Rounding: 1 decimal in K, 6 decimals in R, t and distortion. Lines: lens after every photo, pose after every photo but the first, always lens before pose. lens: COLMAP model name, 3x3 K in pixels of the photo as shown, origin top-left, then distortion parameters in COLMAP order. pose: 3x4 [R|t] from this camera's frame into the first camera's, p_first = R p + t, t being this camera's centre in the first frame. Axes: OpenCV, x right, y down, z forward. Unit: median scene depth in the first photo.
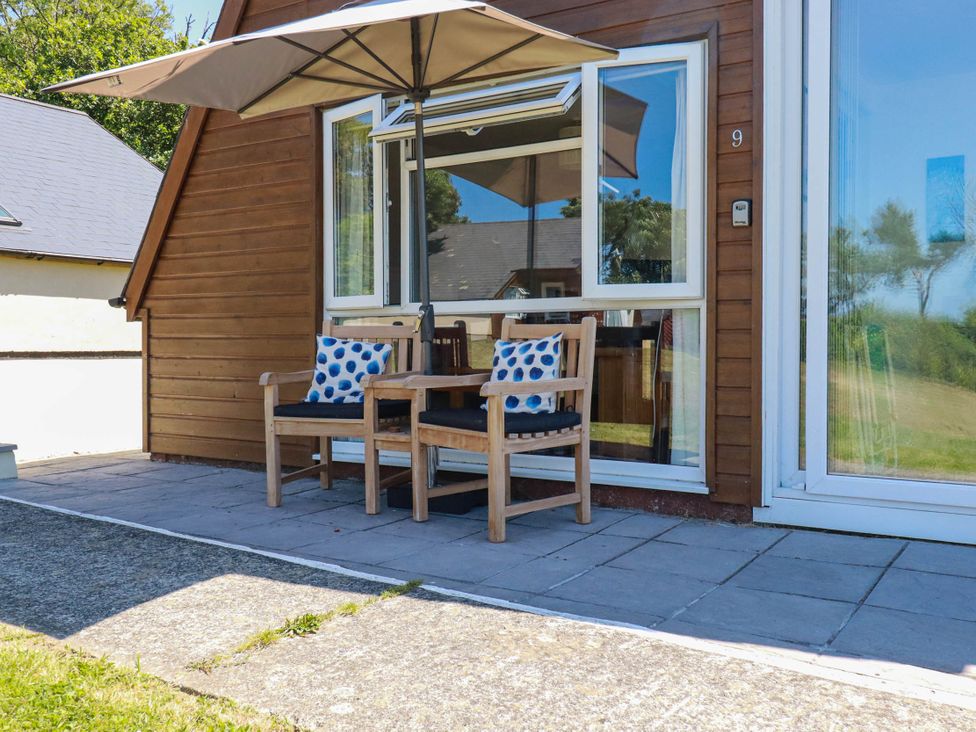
lens RADIAL K [[913.3, 0, 488.0], [0, 913.3, 366.0], [0, 0, 1]] dist [0.005259, 0.006296]
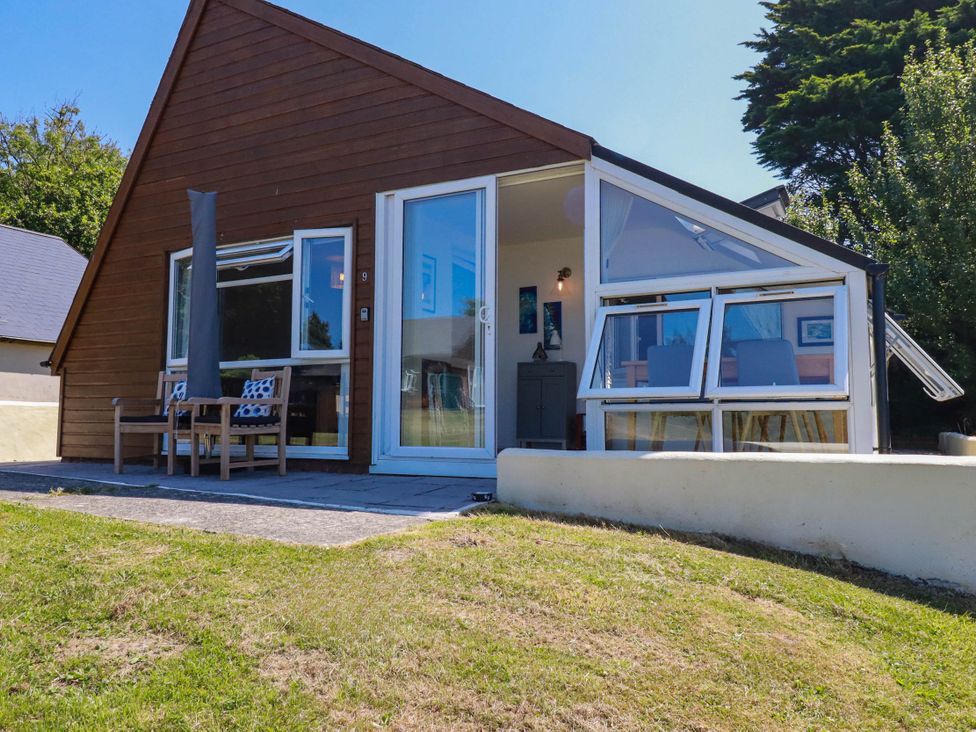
lens RADIAL K [[740.1, 0, 488.0], [0, 740.1, 366.0], [0, 0, 1]] dist [0.000276, -0.002746]
pose [[0.995151, 0.009427, 0.097905, 0.335951], [0.000455, 0.994945, -0.100424, 0.089837], [-0.098356, 0.099981, 0.990116, -0.511149]]
